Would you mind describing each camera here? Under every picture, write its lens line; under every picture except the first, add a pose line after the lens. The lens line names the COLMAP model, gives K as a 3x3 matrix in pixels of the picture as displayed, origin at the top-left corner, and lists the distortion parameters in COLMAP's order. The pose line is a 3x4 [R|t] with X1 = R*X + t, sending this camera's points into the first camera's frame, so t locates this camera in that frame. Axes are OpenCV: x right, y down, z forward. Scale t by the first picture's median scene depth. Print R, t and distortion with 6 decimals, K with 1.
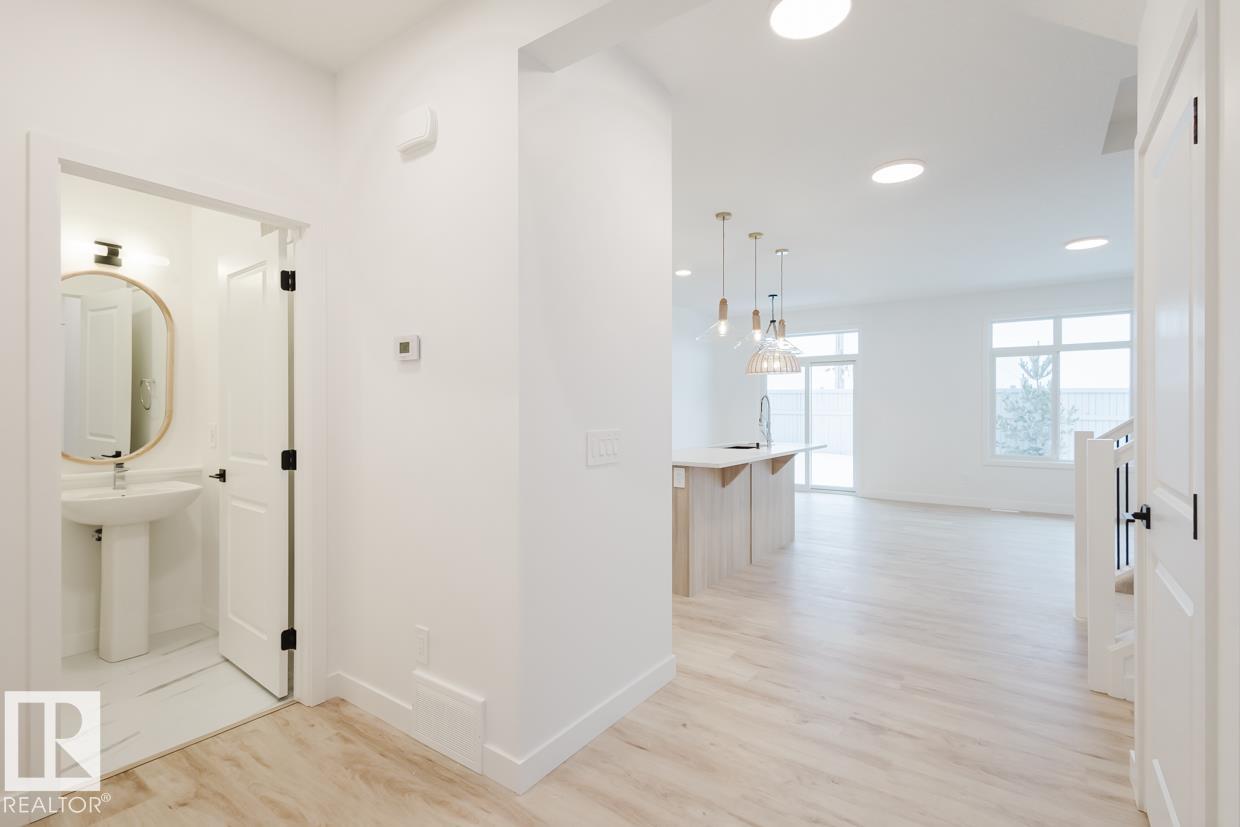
lens RADIAL K [[571.1, 0, 620.0], [0, 571.1, 413.5], [0, 0, 1]] dist [0.002260, 0.000000]
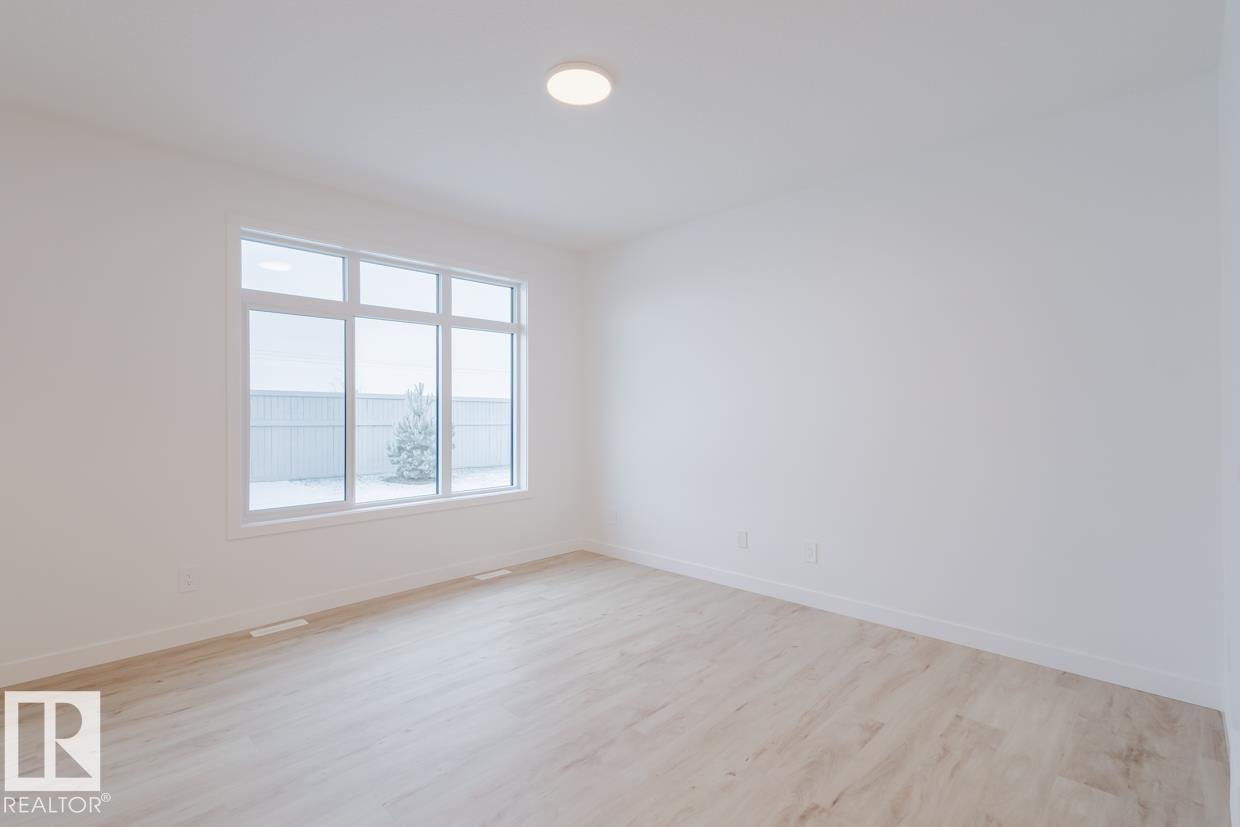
lens RADIAL K [[571.1, 0, 620.0], [0, 571.1, 413.5], [0, 0, 1]] dist [0.002260, 0.000000]
pose [[0.127704, -0.002524, 0.991809, 0.161350], [0.008523, 0.999963, 0.001448, -0.007464], [-0.991776, 0.008269, 0.127721, 0.449996]]
